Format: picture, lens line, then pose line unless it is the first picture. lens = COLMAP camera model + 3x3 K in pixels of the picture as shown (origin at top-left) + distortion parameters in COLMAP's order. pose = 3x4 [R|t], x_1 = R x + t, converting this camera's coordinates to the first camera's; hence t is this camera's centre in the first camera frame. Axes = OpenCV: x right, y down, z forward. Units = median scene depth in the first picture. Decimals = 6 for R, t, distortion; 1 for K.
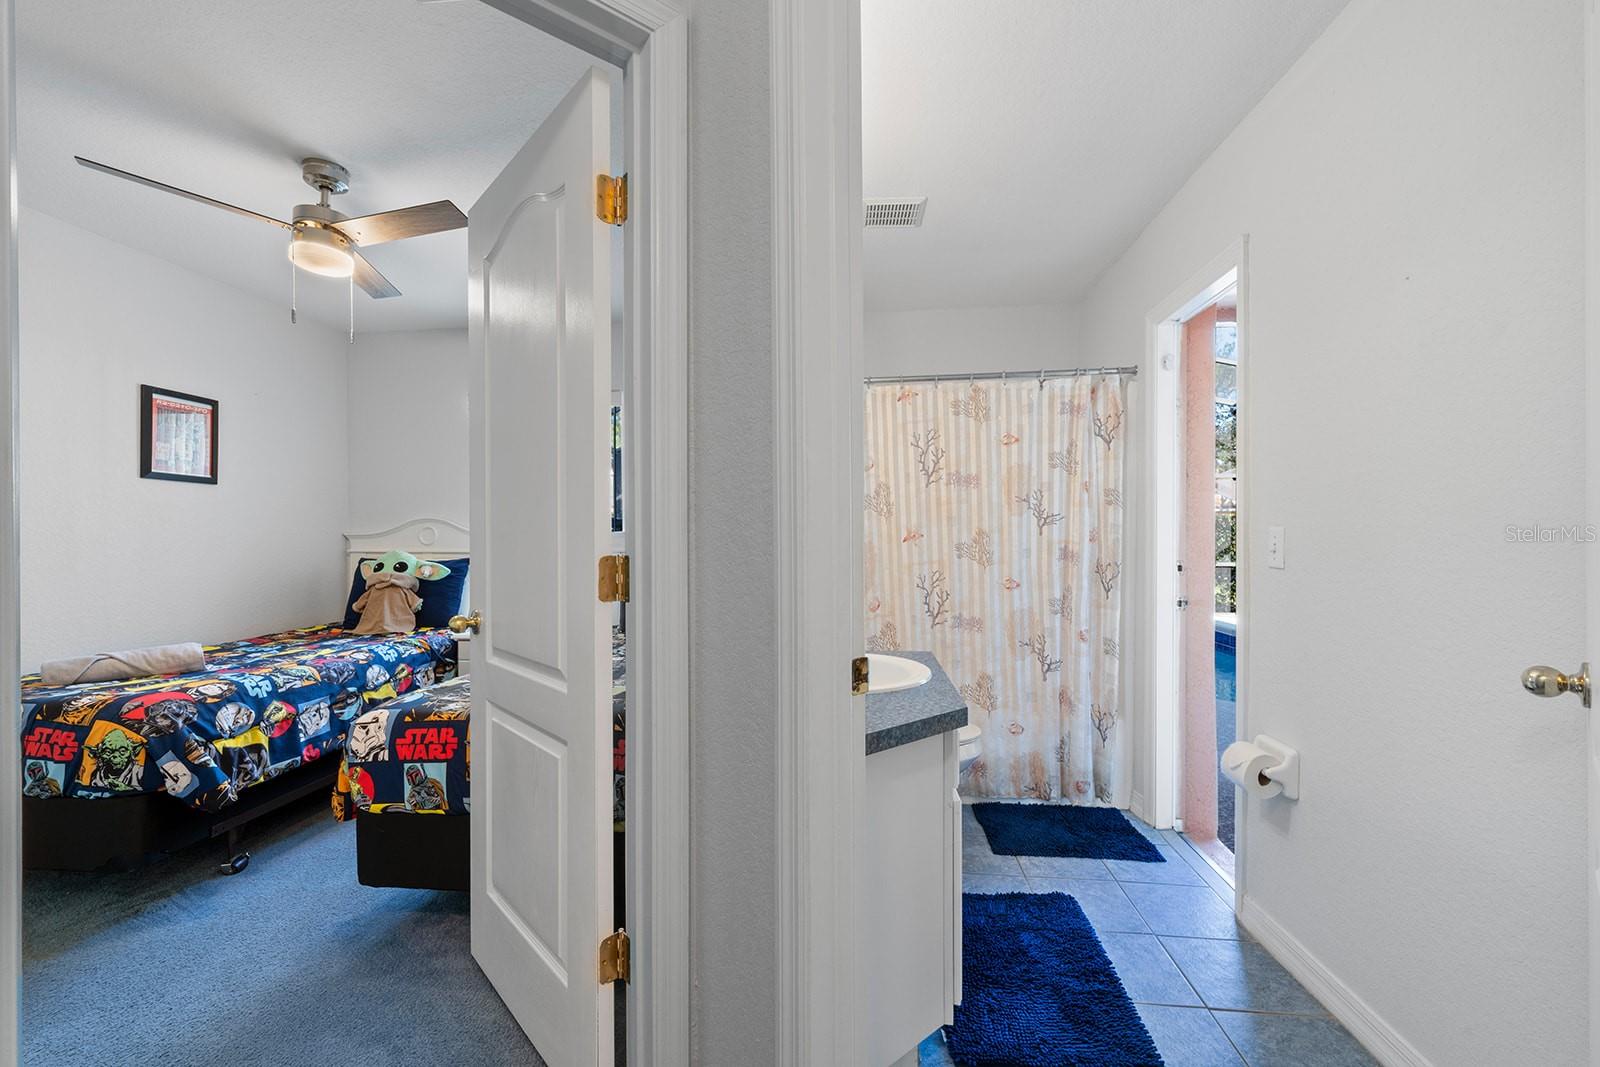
lens RADIAL K [[652.4, 0, 799.0], [0, 652.4, 540.8], [0, 0, 1]] dist [0.001754, -0.000502]
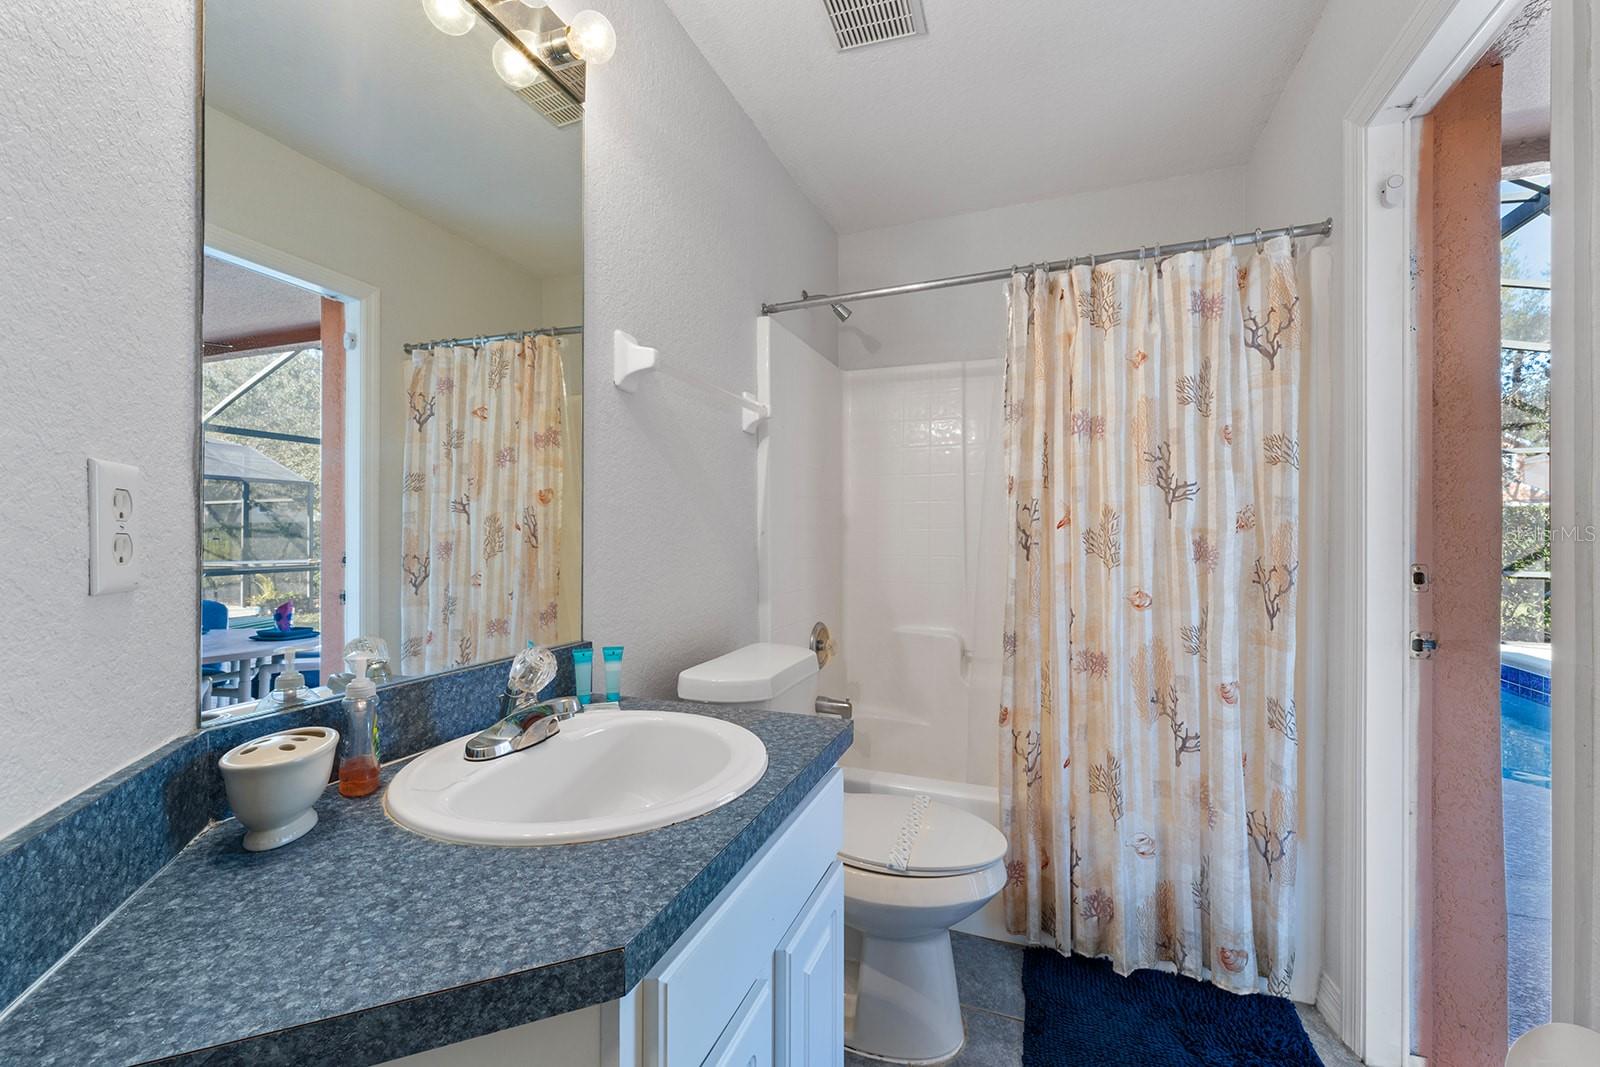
lens RADIAL K [[680.2, 0, 808.5], [0, 680.2, 533.2], [0, 0, 1]] dist [0.015968, 0.000102]
pose [[0.972832, -0.004901, -0.231461, 0.215738], [-0.001018, 0.999676, -0.025447, 0.020488], [0.231511, 0.024991, 0.972511, 0.320817]]
